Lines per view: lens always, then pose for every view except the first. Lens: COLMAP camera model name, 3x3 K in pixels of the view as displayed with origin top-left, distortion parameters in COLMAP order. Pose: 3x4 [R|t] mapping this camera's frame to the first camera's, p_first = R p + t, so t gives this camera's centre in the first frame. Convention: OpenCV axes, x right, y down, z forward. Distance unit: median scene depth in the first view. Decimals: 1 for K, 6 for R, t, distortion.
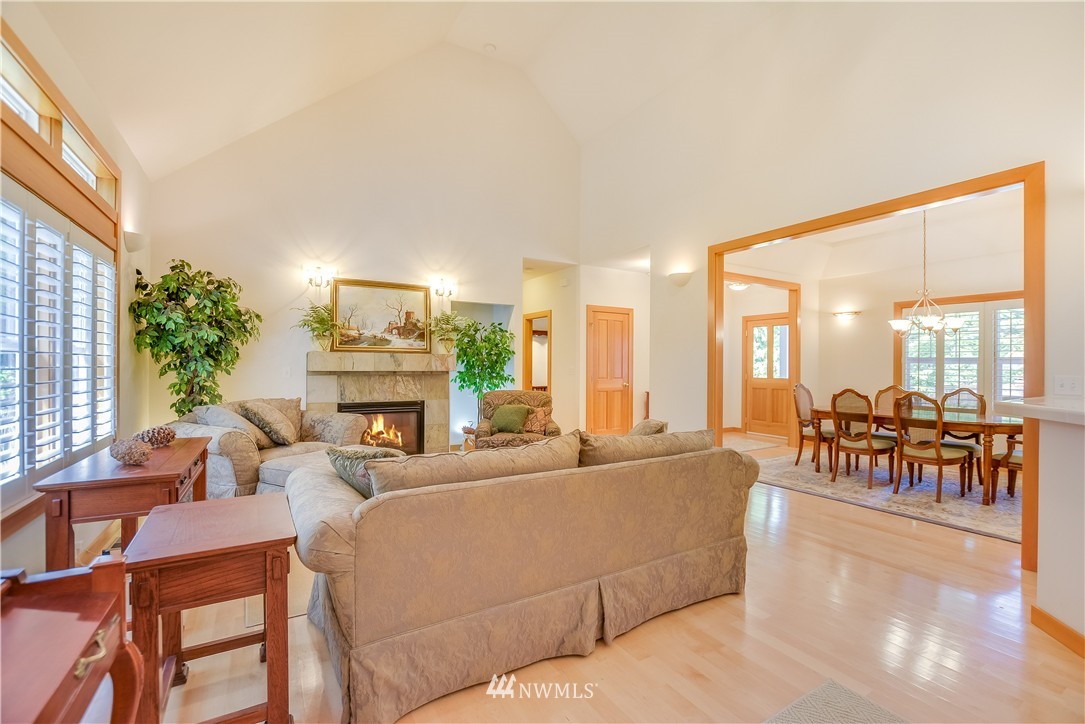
lens RADIAL K [[479.0, 0, 550.9], [0, 479.0, 363.1], [0, 0, 1]] dist [-0.015613, 0.002737]
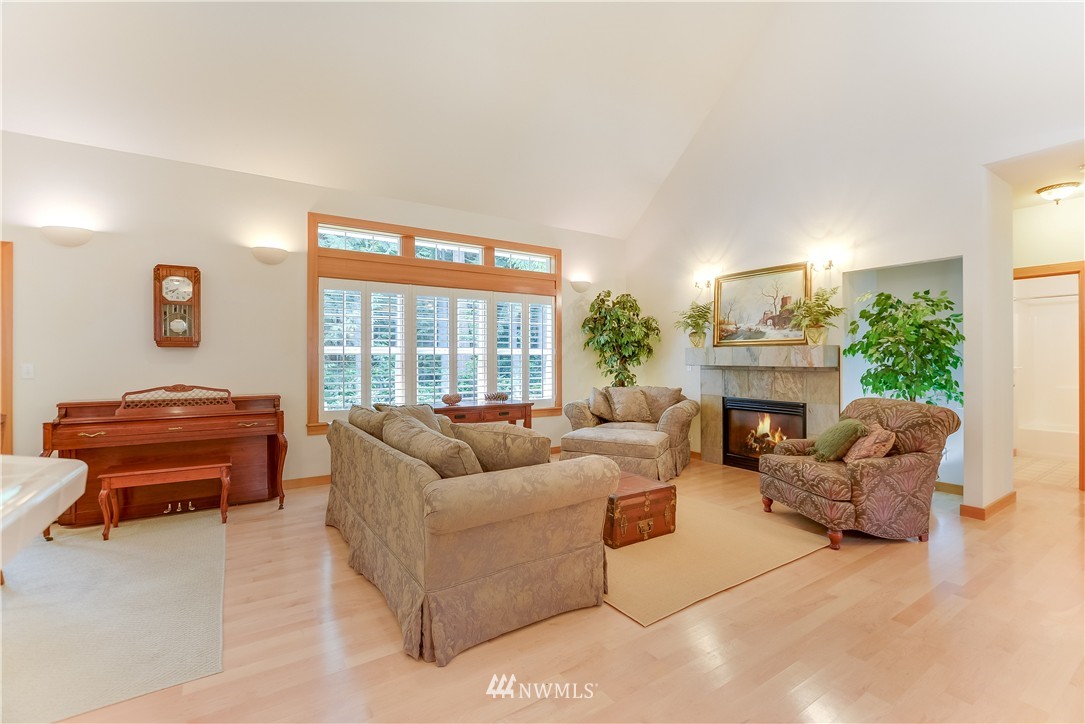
lens RADIAL K [[479.0, 0, 551.7], [0, 479.0, 360.4], [0, 0, 1]] dist [-0.015613, 0.002737]
pose [[0.045706, -0.002799, -0.998951, 0.572012], [0.001848, 0.999995, -0.002718, 0.007574], [0.998953, -0.001722, 0.045711, 0.583705]]
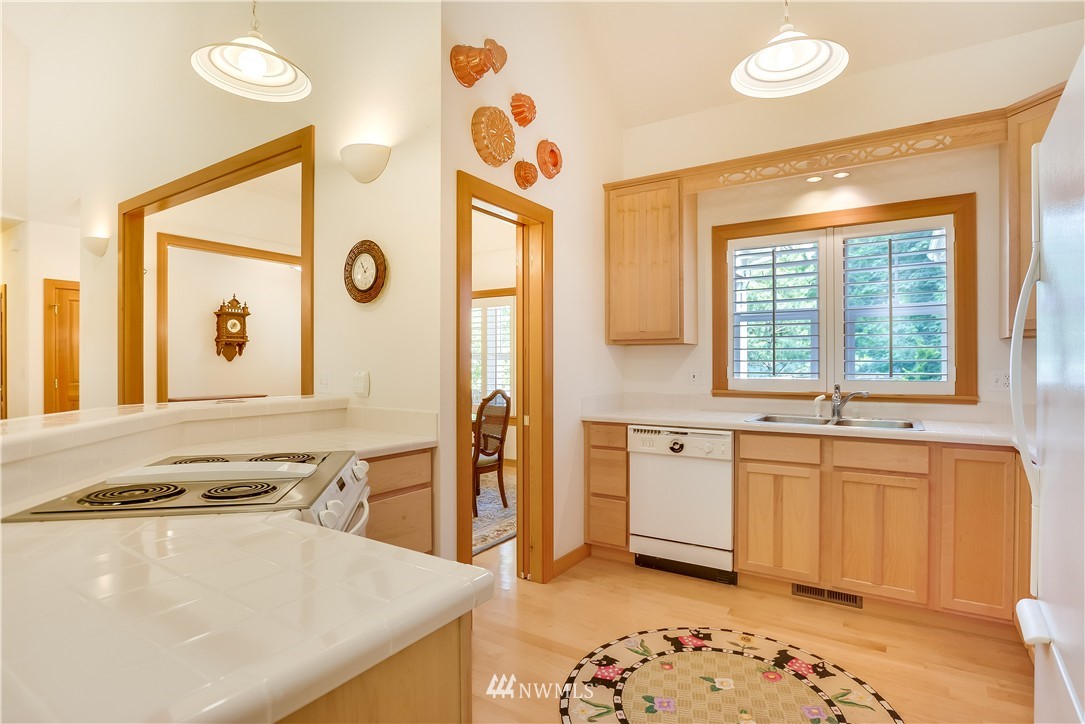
lens RADIAL K [[552.4, 0, 571.3], [0, 552.4, 357.4], [0, 0, 1]] dist [-0.012538, 0.002776]
pose [[0.886334, -0.002358, 0.463041, 0.525397], [0.006059, 0.999960, -0.006505, 0.005098], [-0.463008, 0.008572, 0.886313, -0.072611]]
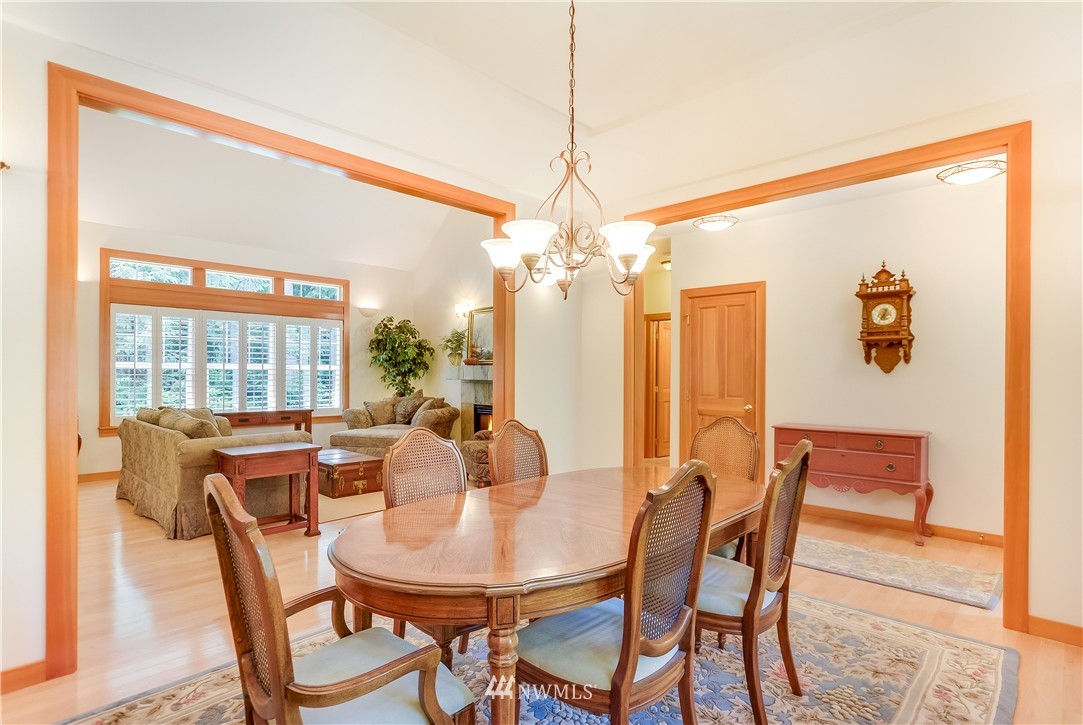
lens RADIAL K [[551.4, 0, 553.1], [0, 551.4, 376.3], [0, 0, 1]] dist [-0.012538, 0.002776]
pose [[0.270566, -0.002061, -0.962699, 1.077361], [-0.002145, 0.999994, -0.002744, 0.011180], [0.962699, 0.002808, 0.270560, 0.798444]]
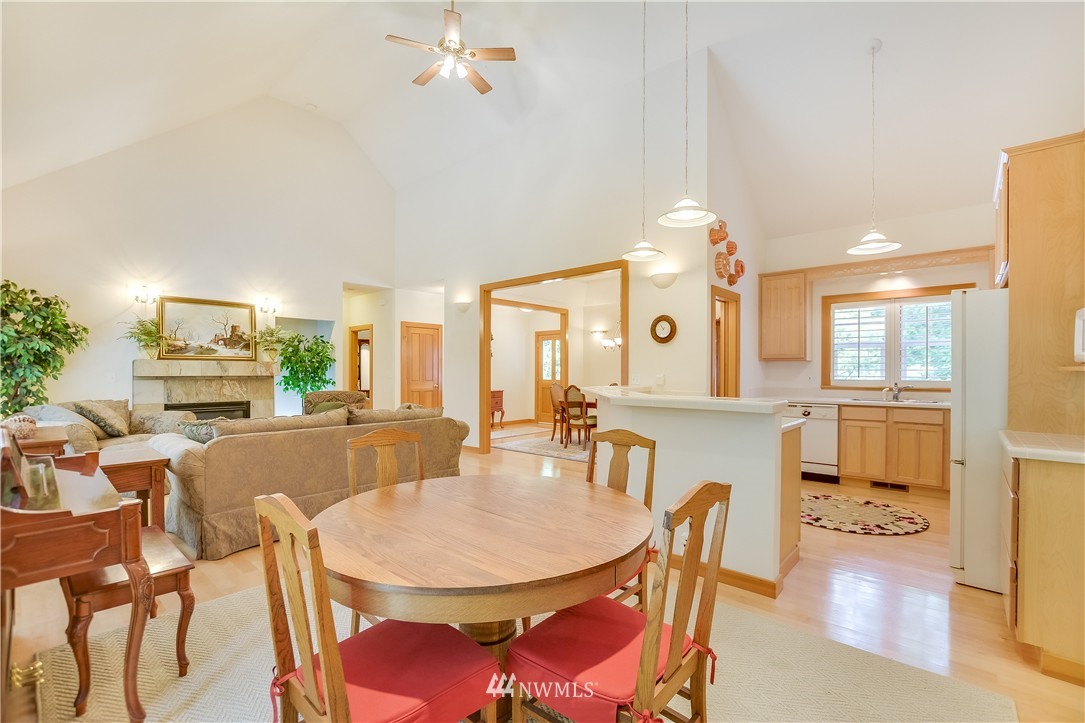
lens RADIAL K [[479.0, 0, 558.4], [0, 479.0, 369.9], [0, 0, 1]] dist [-0.015613, 0.002737]
pose [[0.952298, -0.004261, 0.305141, 0.111780], [0.003647, 0.999990, 0.002584, 0.001833], [-0.305149, -0.001348, 0.952304, -0.385646]]
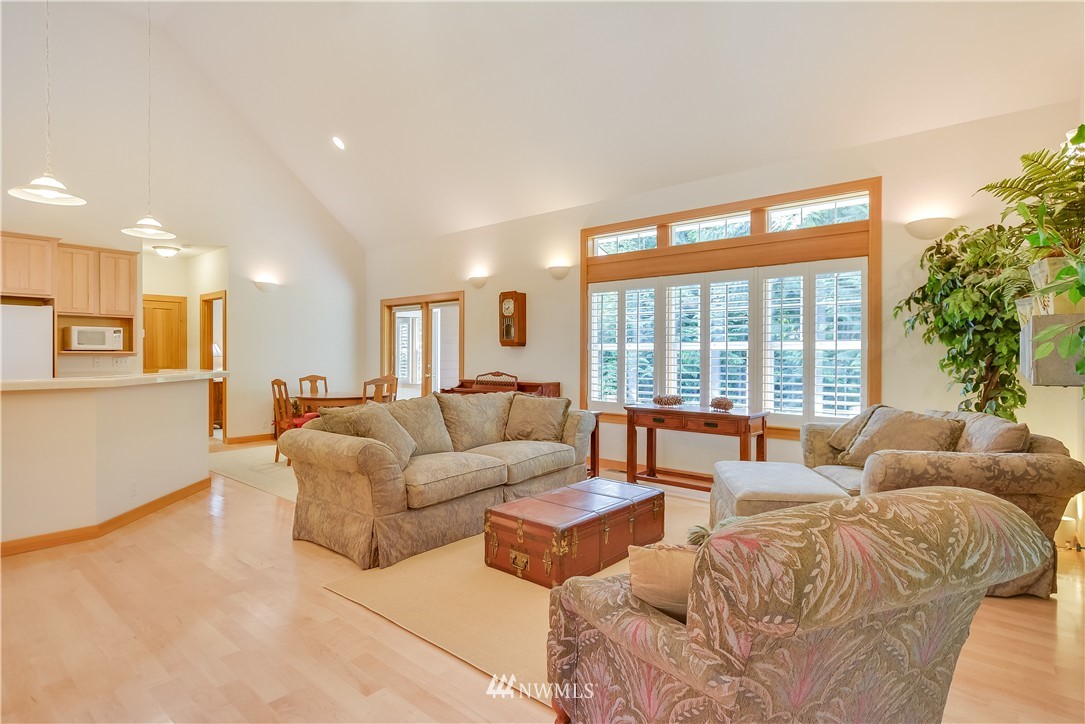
lens RADIAL K [[552.4, 0, 551.8], [0, 552.4, 358.7], [0, 0, 1]] dist [-0.012538, 0.002776]
pose [[-0.944060, -0.005592, -0.329727, 0.133538], [-0.008317, 0.999942, 0.006853, 0.002648], [0.329670, 0.009212, -0.944051, 1.275142]]
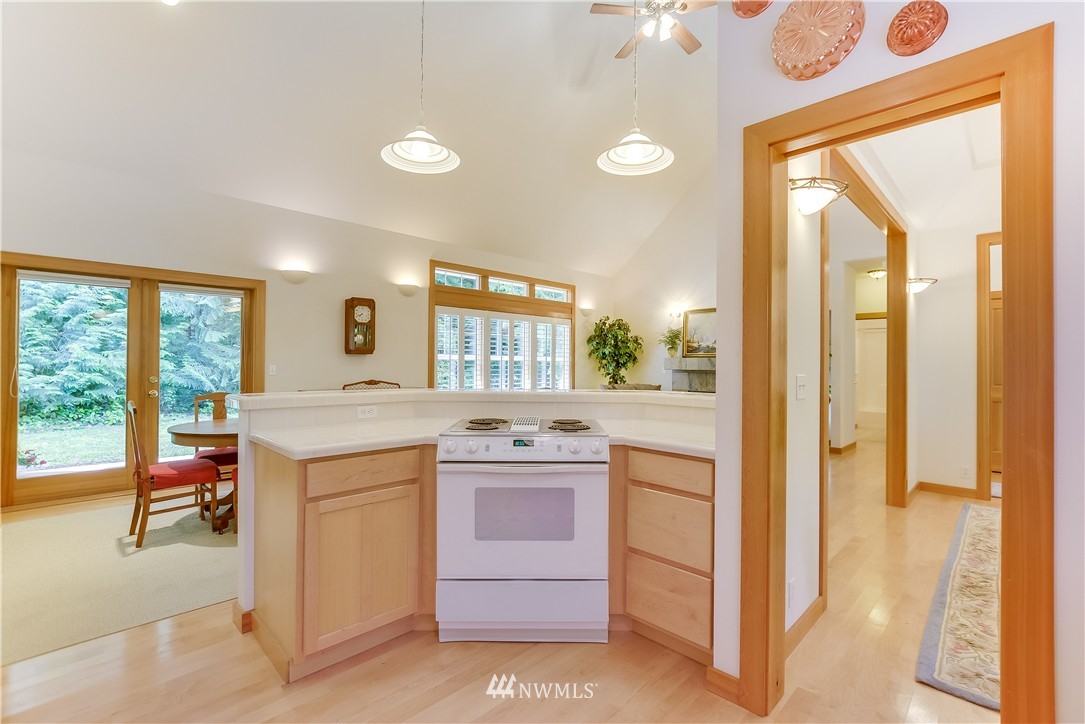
lens RADIAL K [[479.0, 0, 548.1], [0, 479.0, 359.1], [0, 0, 1]] dist [-0.015613, 0.002737]
pose [[0.242365, -0.015022, -0.970069, 0.951687], [-0.006518, 0.999832, -0.017112, 0.010842], [0.970163, 0.010470, 0.242227, 0.181263]]
